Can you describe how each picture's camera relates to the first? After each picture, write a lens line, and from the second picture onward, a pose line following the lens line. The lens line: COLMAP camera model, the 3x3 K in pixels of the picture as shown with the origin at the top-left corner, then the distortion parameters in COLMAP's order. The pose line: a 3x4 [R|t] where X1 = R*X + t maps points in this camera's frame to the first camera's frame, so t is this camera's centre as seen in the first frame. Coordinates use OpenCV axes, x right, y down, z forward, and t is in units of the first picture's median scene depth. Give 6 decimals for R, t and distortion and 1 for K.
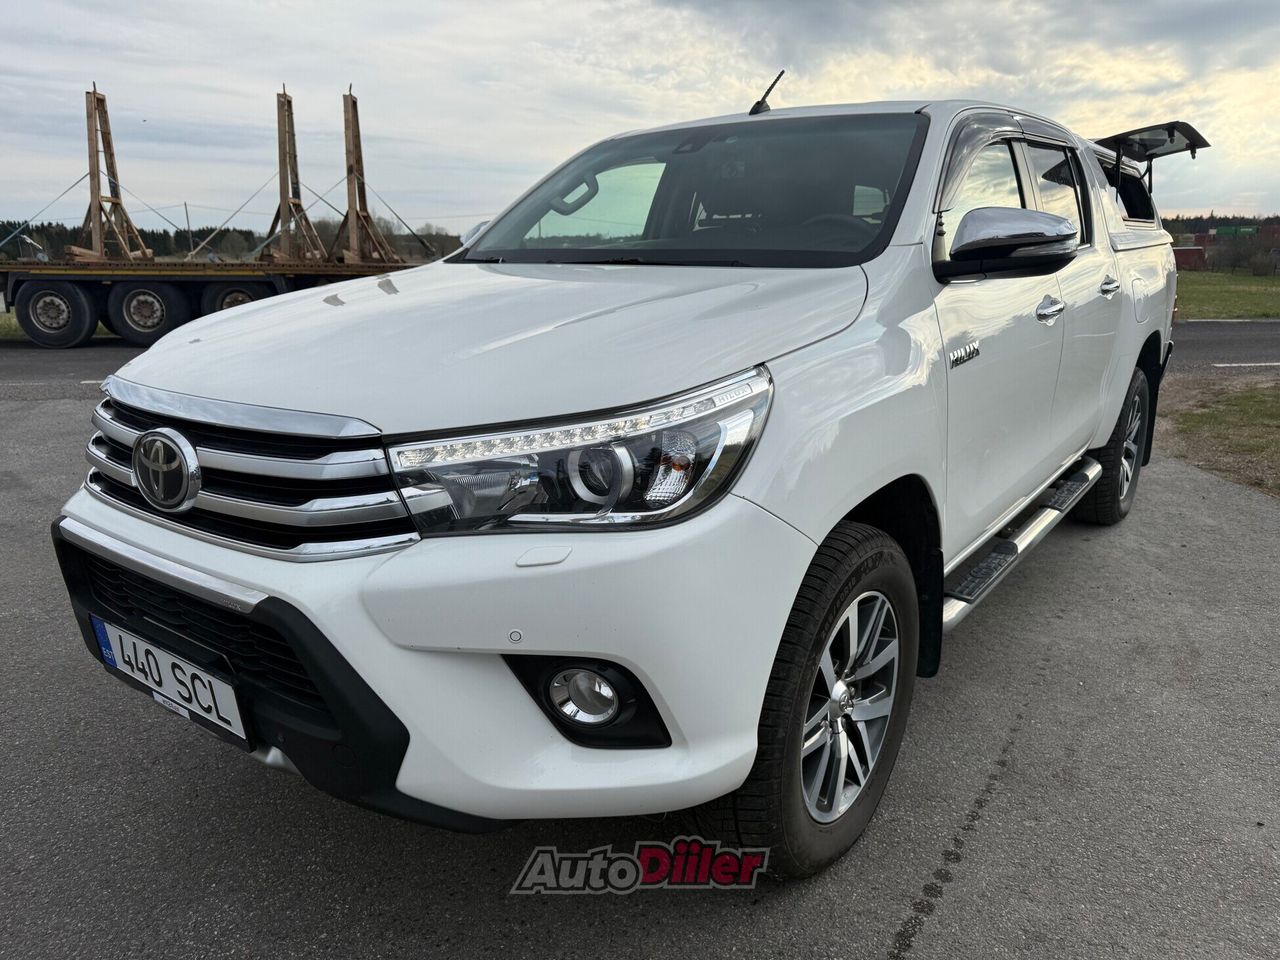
lens RADIAL K [[904.5, 0, 638.8], [0, 904.5, 487.1], [0, 0, 1]] dist [-0.004864, 0.001227]
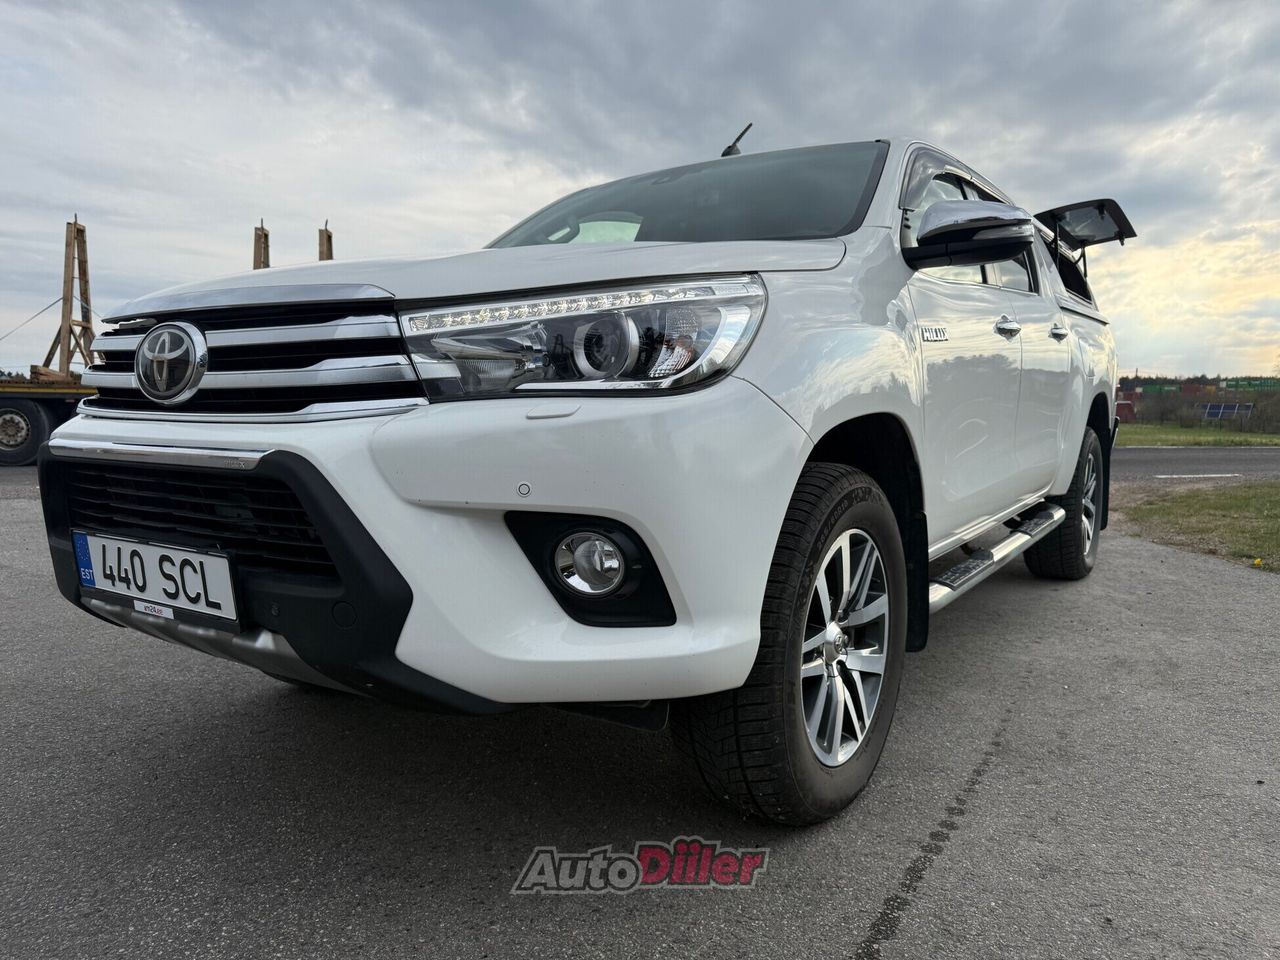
lens RADIAL K [[903.3, 0, 635.8], [0, 903.3, 483.9], [0, 0, 1]] dist [0.001266, -0.005376]
pose [[0.999055, 0.002746, 0.043372, -0.042641], [0.004403, 0.986469, -0.163887, 0.249510], [-0.043235, 0.163924, 0.985525, 0.005959]]
